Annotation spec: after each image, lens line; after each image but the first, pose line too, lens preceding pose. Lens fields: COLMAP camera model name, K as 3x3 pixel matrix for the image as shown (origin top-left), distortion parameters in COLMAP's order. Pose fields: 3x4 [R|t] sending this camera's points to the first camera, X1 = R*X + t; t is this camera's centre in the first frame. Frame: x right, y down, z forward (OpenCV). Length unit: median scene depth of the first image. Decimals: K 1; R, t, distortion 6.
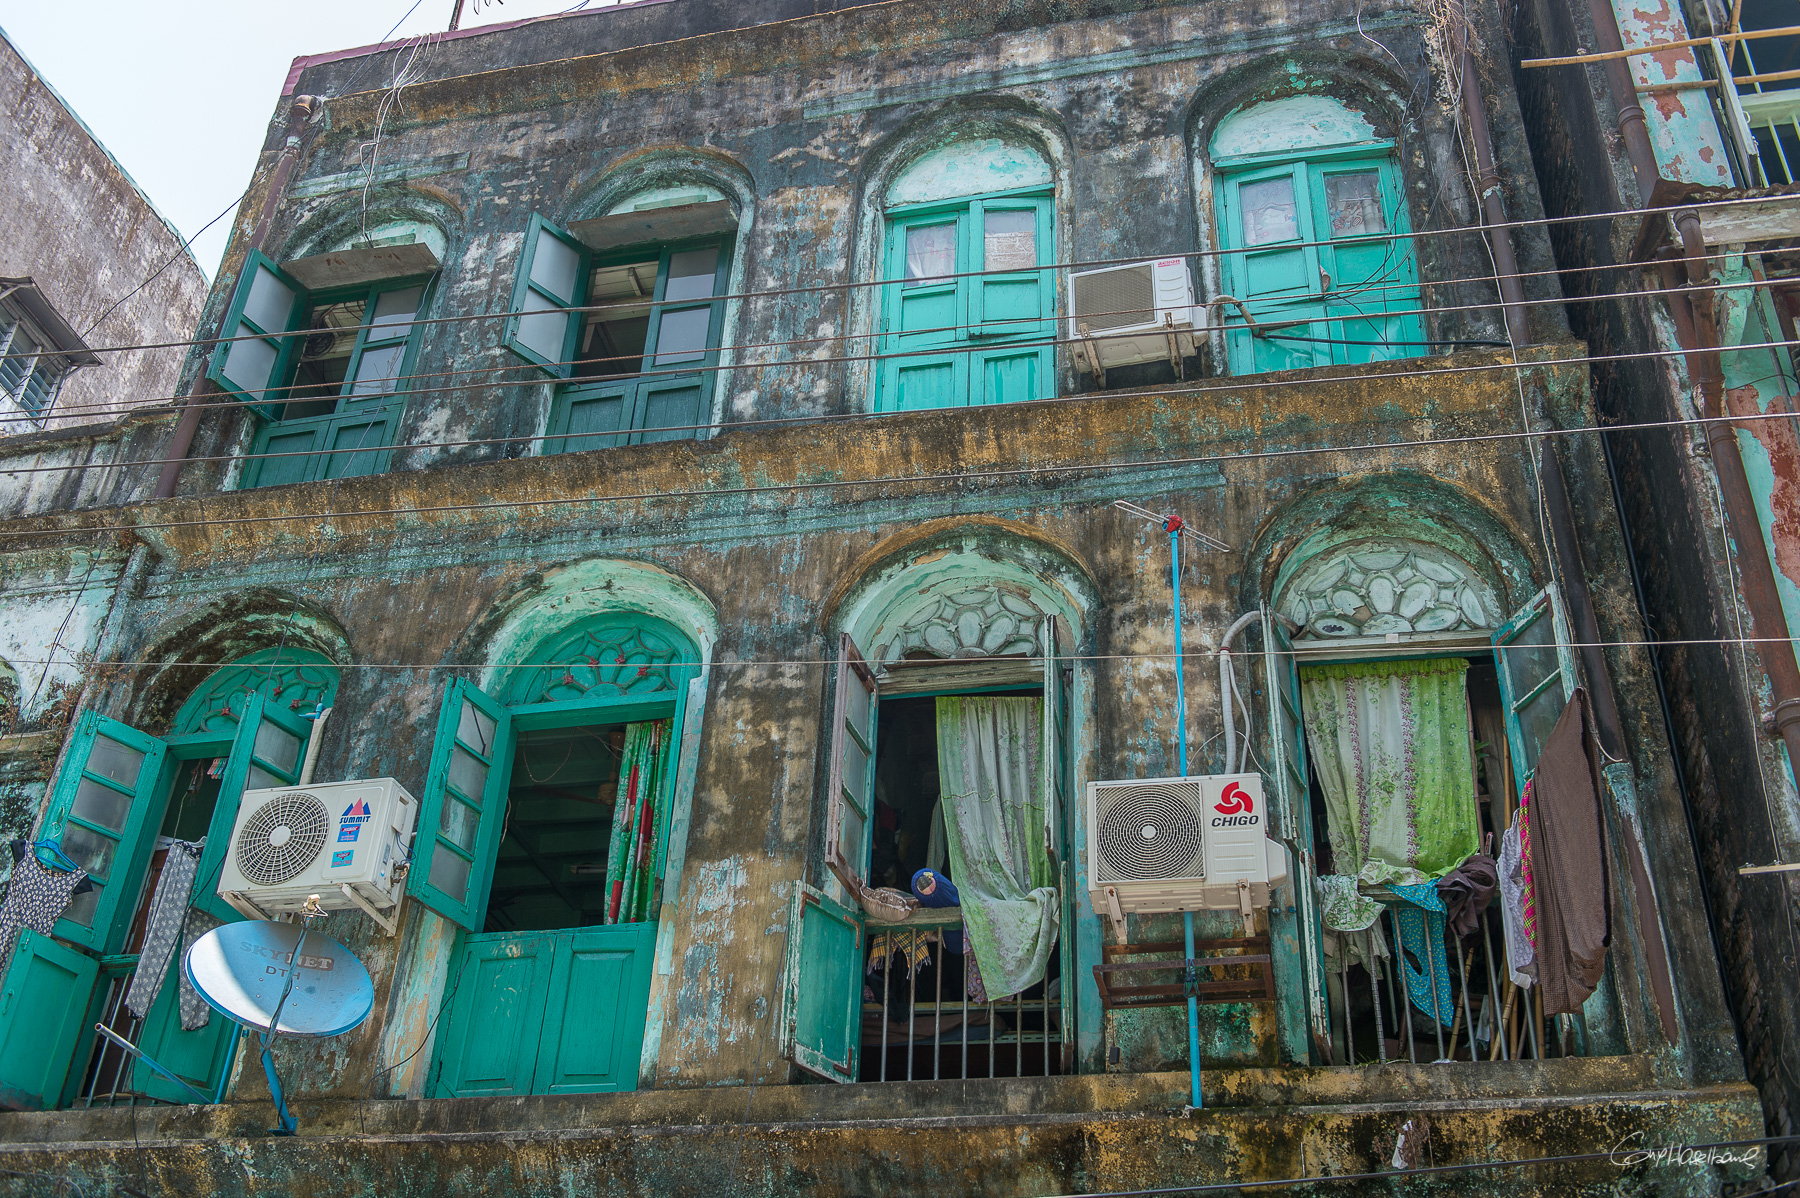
lens RADIAL K [[1849.8, 0, 901.5], [0, 1849.8, 599.4], [0, 0, 1]] dist [-0.008014, 0.000000]
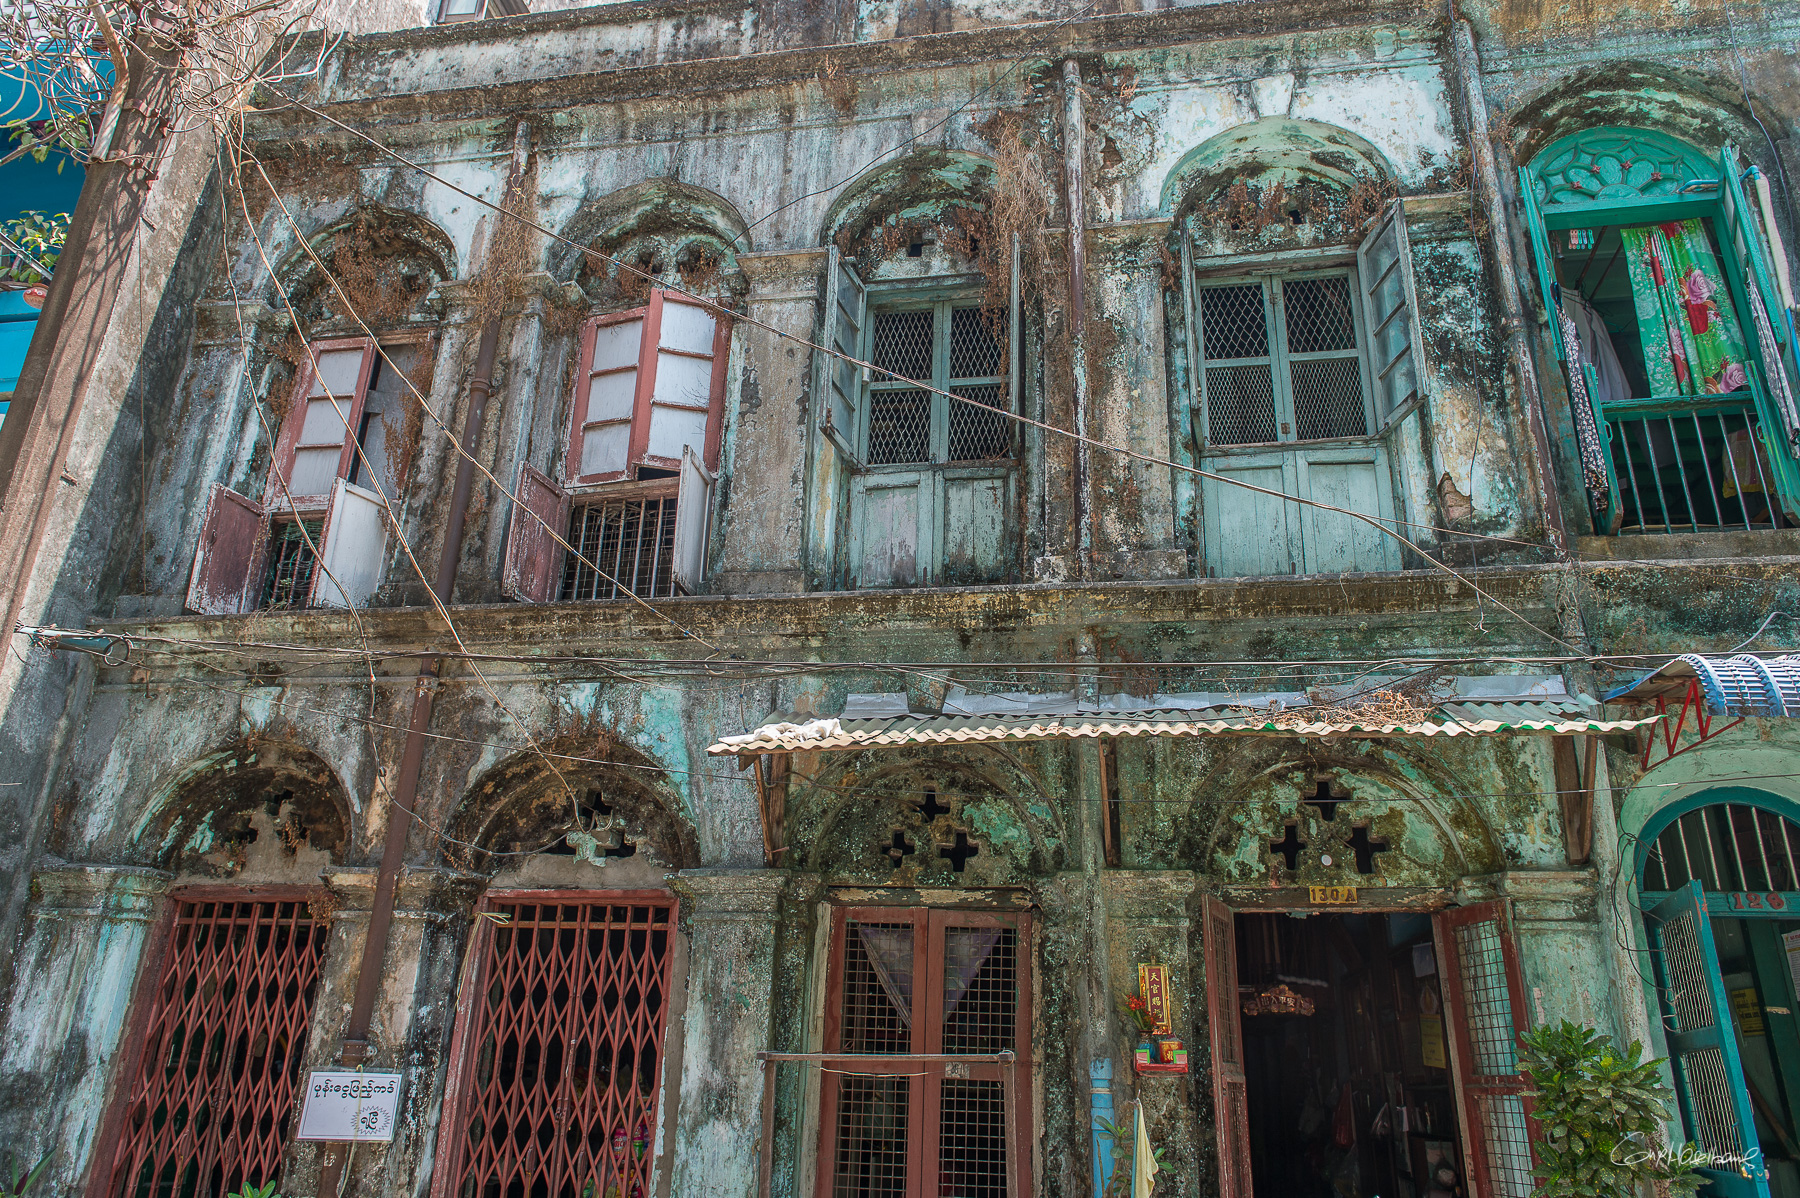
lens RADIAL K [[1255.8, 0, 900.8], [0, 1255.8, 598.5], [0, 0, 1]] dist [-0.002527, 0.000669]
pose [[0.998527, 0.006982, 0.053801, -0.776819], [-0.018972, 0.974007, 0.225721, 0.134285], [-0.050827, -0.226410, 0.972705, 0.271339]]
